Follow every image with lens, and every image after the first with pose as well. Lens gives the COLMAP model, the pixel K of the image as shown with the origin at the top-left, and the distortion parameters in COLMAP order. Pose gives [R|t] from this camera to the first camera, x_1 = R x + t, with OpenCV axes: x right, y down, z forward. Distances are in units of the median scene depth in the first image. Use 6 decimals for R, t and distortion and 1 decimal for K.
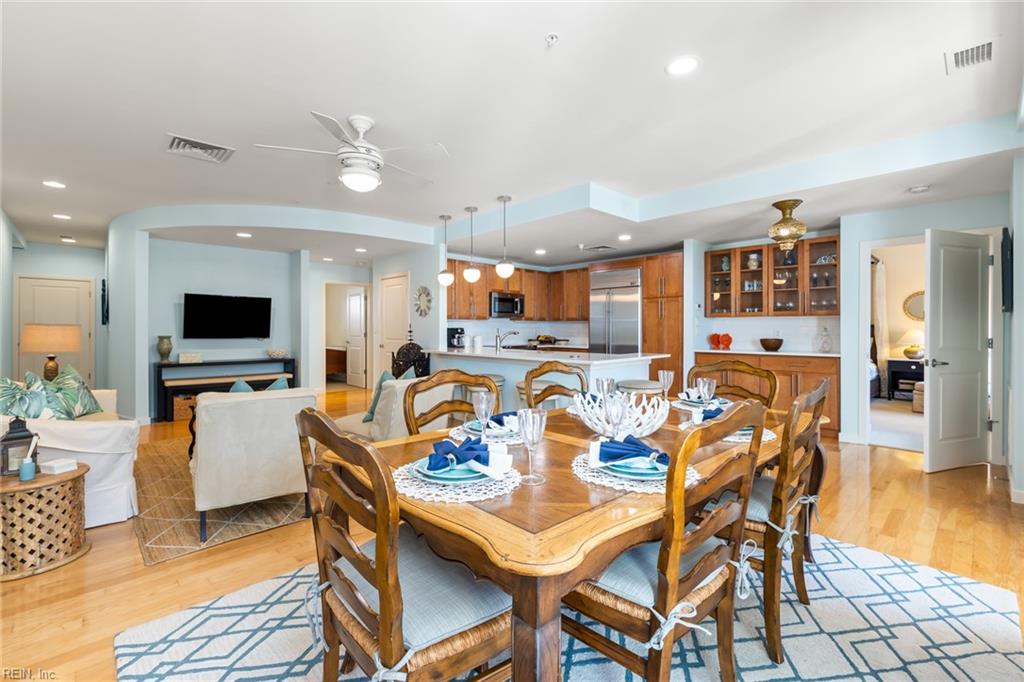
lens RADIAL K [[446.5, 0, 508.0], [0, 446.5, 327.6], [0, 0, 1]] dist [0.001395, 0.000433]
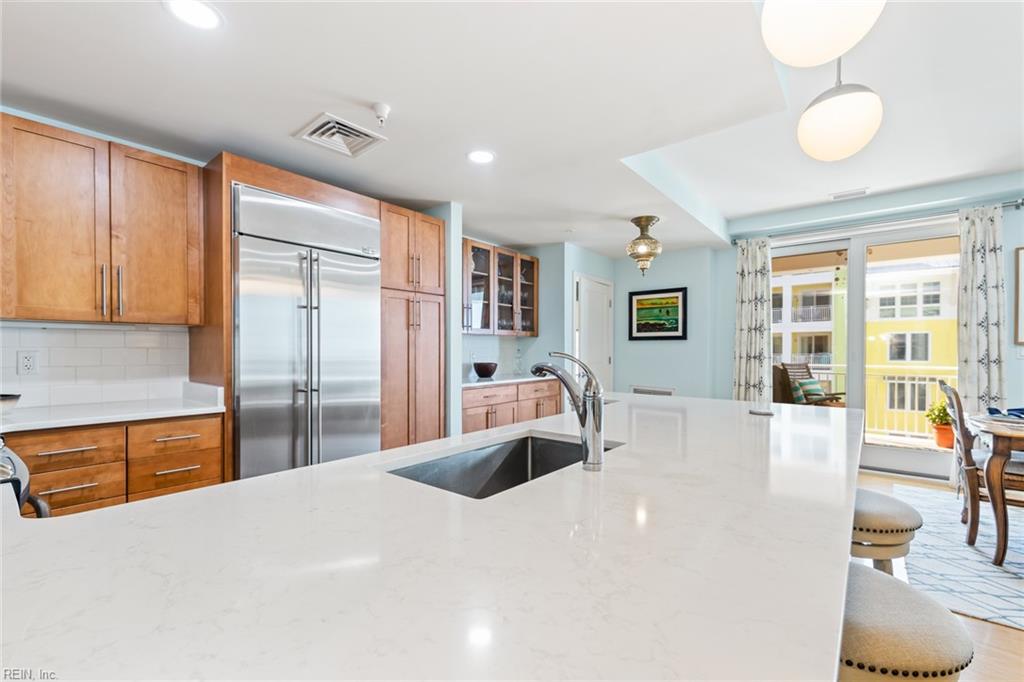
lens RADIAL K [[446.5, 0, 508.0], [0, 446.5, 327.6], [0, 0, 1]] dist [0.001395, 0.000433]
pose [[-0.124952, 0.051465, 0.990827, -0.197783], [-0.000310, 0.998652, -0.051911, 0.002796], [-0.992163, -0.006793, -0.124767, 0.944346]]
